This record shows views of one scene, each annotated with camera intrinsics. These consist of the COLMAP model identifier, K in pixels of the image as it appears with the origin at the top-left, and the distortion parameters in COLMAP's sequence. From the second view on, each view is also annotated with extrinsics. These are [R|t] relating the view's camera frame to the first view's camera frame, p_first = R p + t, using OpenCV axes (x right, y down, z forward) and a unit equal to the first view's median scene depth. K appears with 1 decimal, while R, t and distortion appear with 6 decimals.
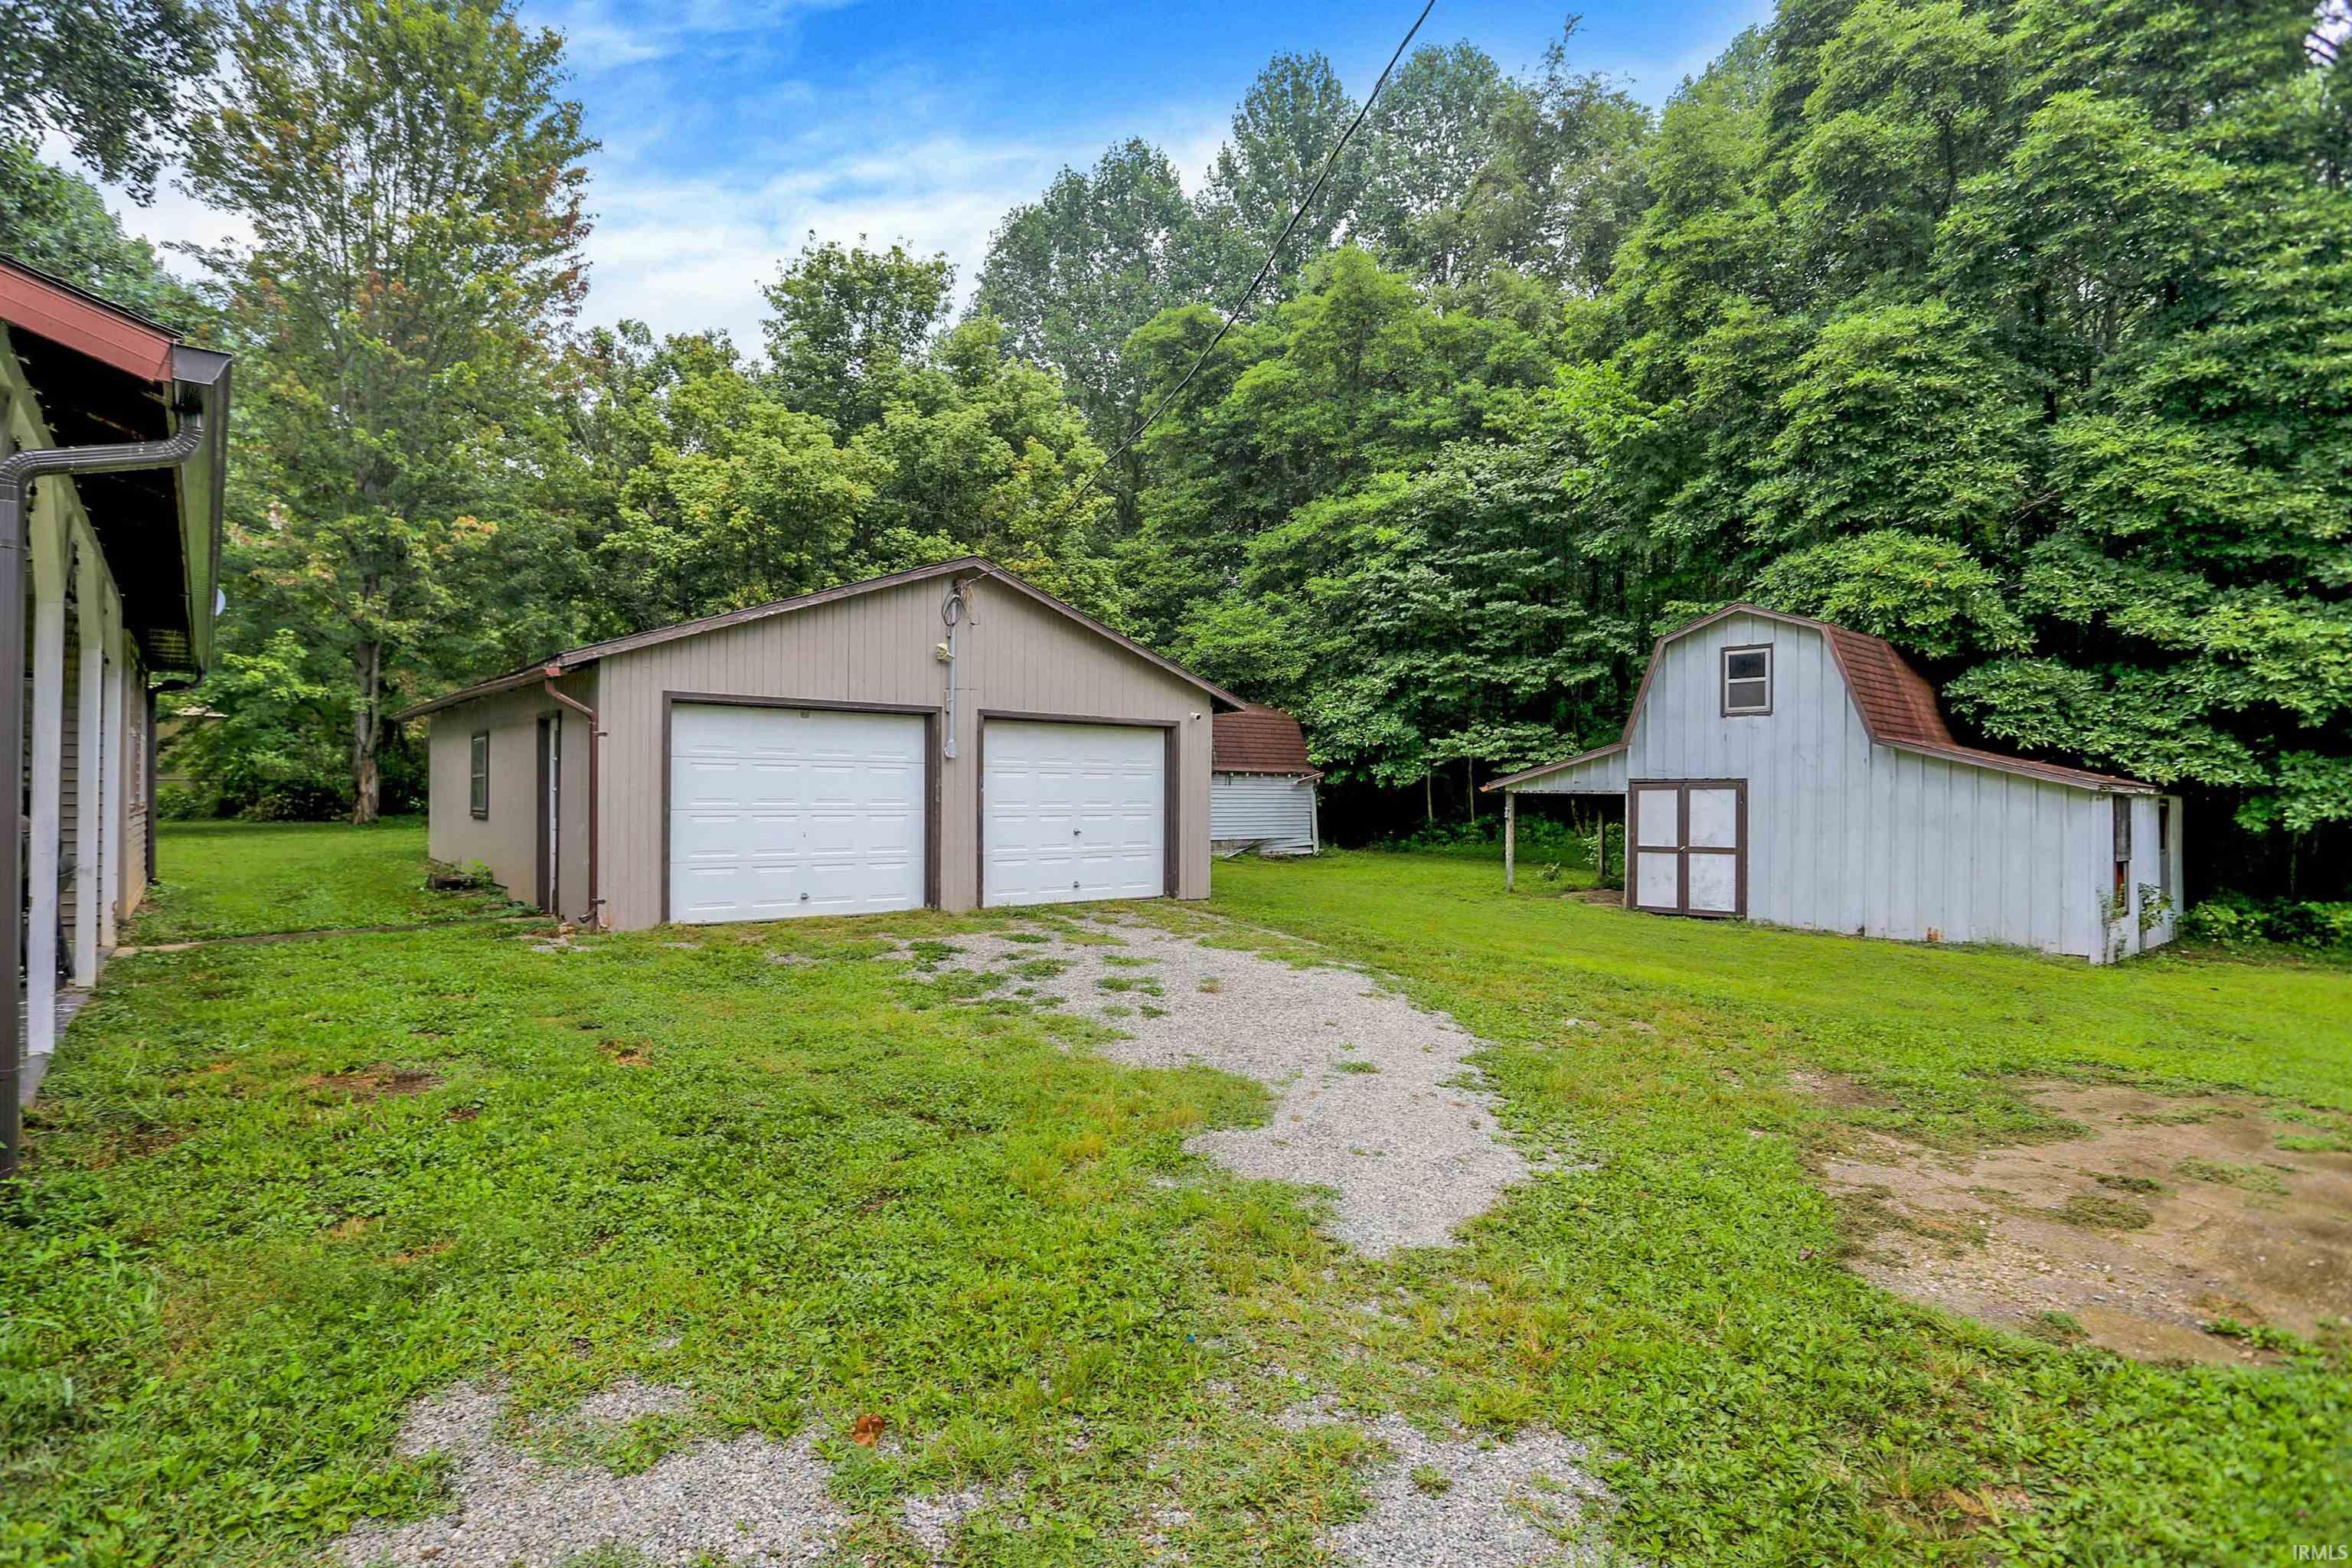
lens RADIAL K [[1219.2, 0, 1155.7], [0, 1219.2, 778.2], [0, 0, 1]] dist [-0.051960, 0.026783]
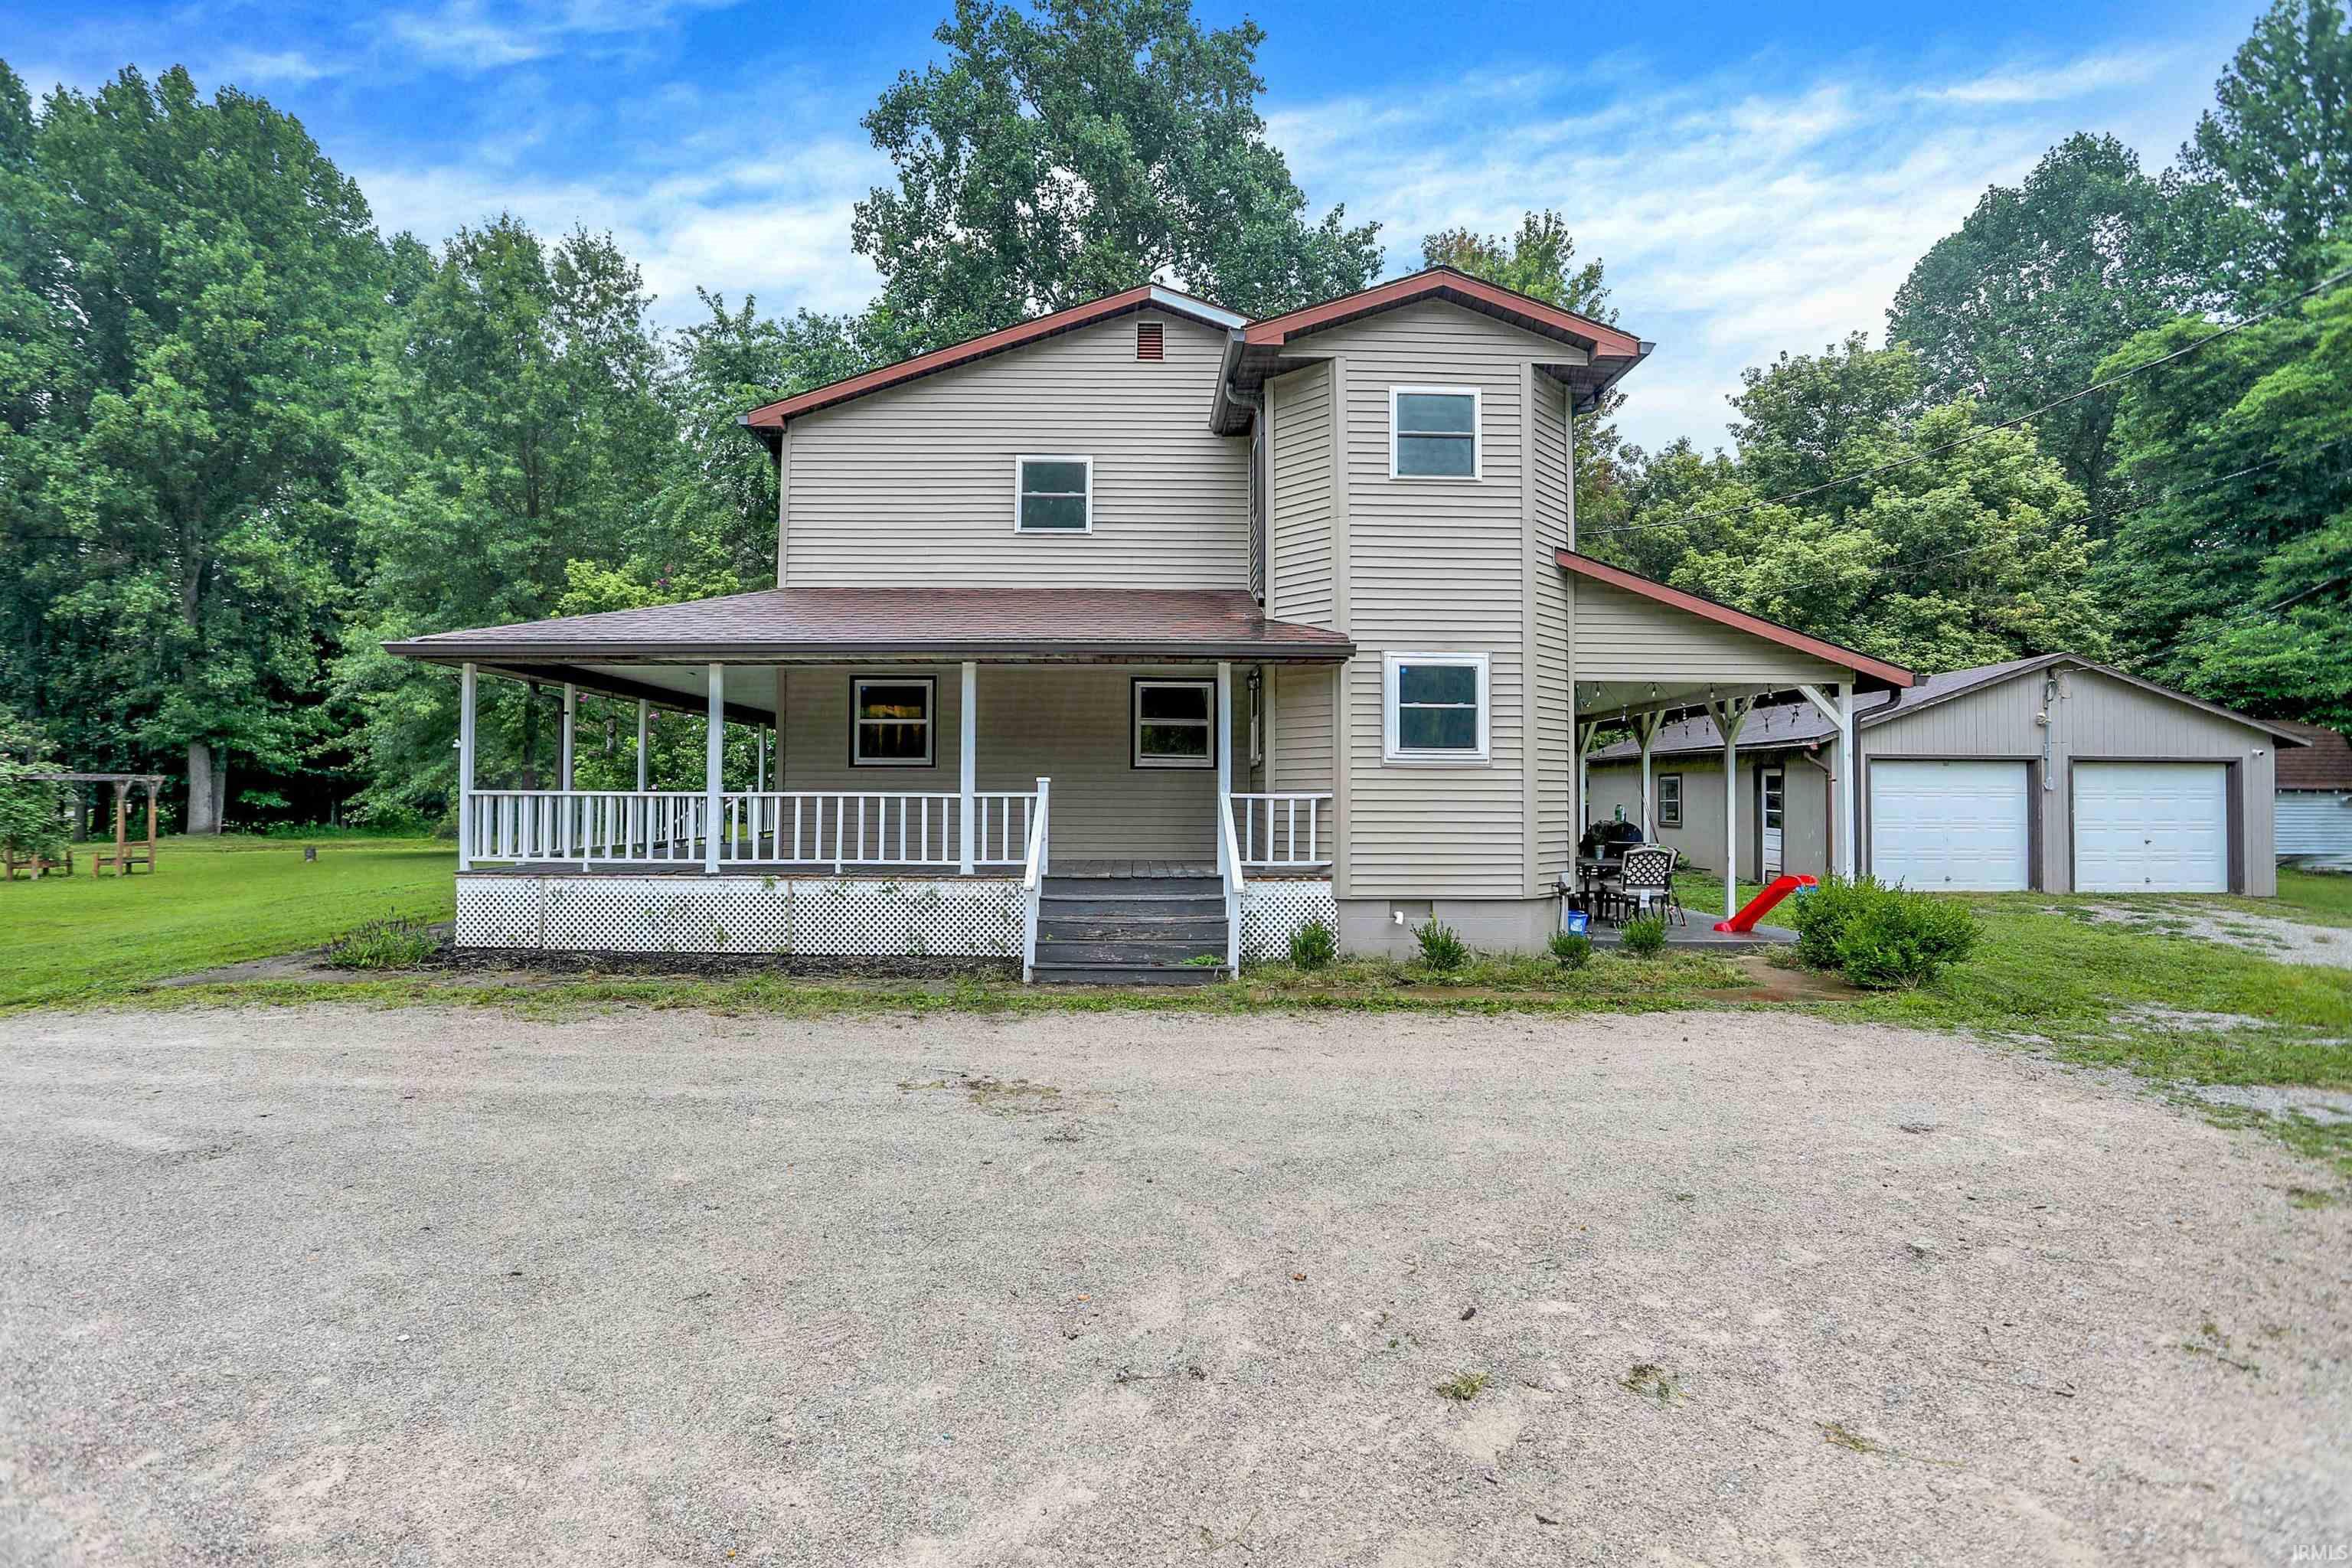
lens RADIAL K [[1202.4, 0, 1120.7], [0, 1202.4, 765.7], [0, 0, 1]] dist [-0.050391, 0.024733]
pose [[0.783576, -0.017481, -0.621050, -0.072244], [0.006870, 0.999787, -0.019473, -0.011245], [0.621258, 0.010992, 0.783529, -0.364519]]
